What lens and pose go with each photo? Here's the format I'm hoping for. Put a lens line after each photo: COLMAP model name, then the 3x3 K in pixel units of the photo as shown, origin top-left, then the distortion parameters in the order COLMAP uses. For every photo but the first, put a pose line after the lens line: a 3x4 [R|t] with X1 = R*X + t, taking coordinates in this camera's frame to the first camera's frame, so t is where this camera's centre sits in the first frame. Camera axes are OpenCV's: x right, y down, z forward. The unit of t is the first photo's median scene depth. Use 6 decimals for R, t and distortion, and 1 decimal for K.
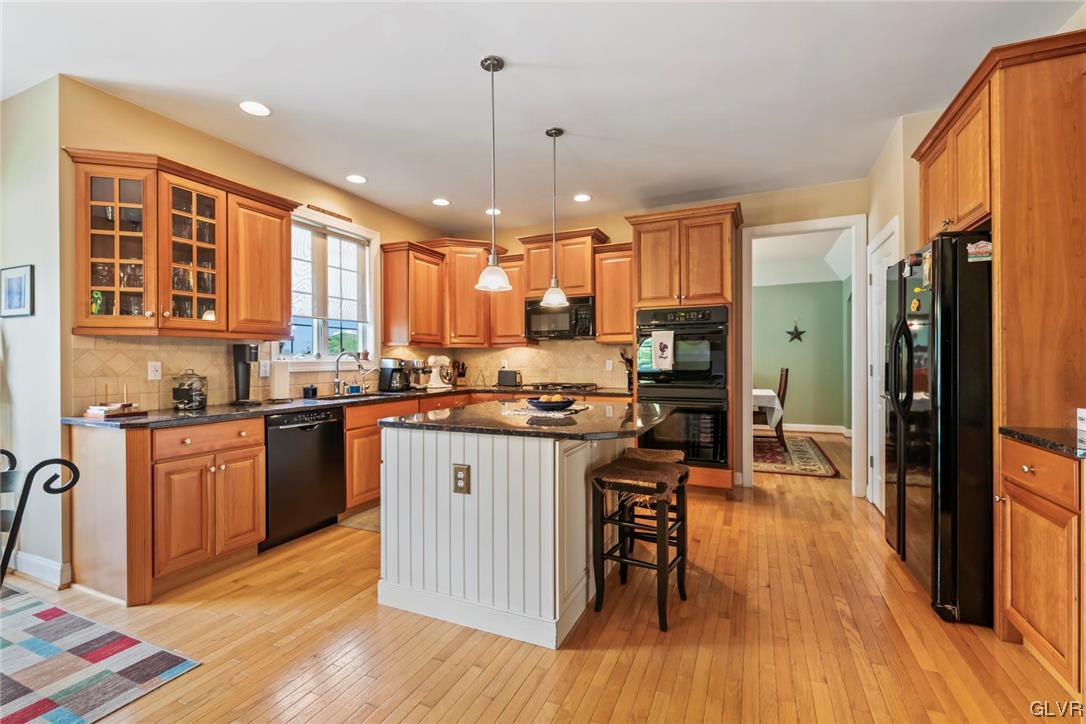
lens RADIAL K [[467.7, 0, 542.2], [0, 467.7, 362.5], [0, 0, 1]] dist [0.002830, -0.003254]
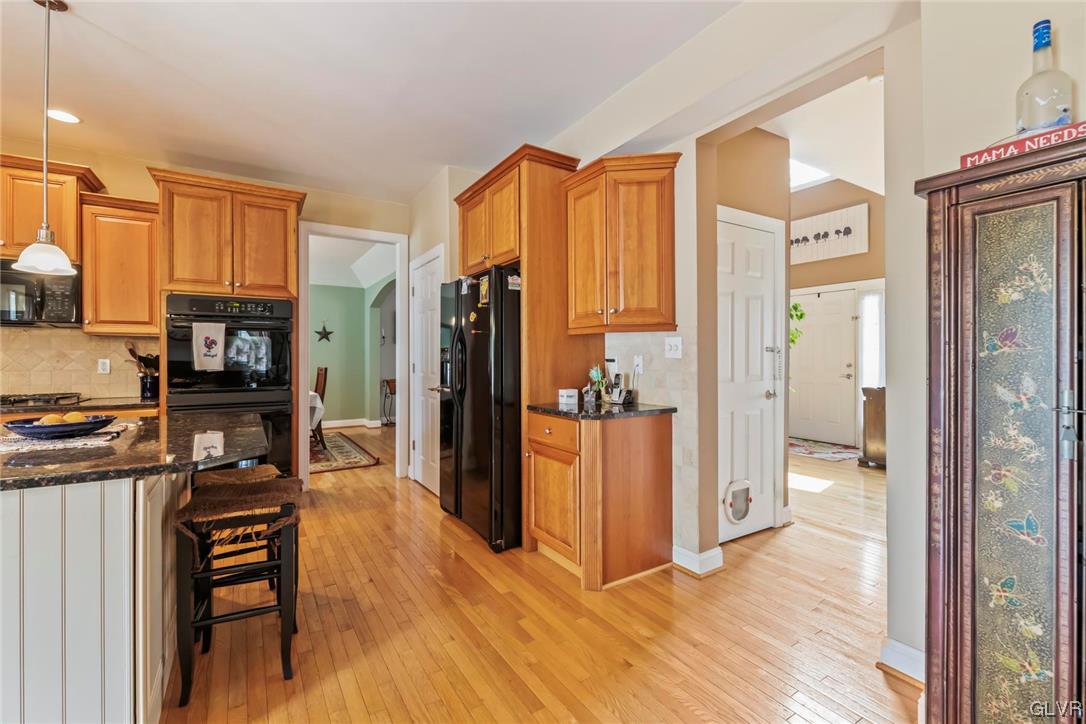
lens RADIAL K [[467.7, 0, 538.2], [0, 467.7, 356.7], [0, 0, 1]] dist [0.002830, -0.003254]
pose [[0.556161, 0.005753, 0.831055, -0.126951], [0.002897, 0.999957, -0.008861, 0.000080], [-0.831070, 0.007335, 0.556120, 0.096906]]
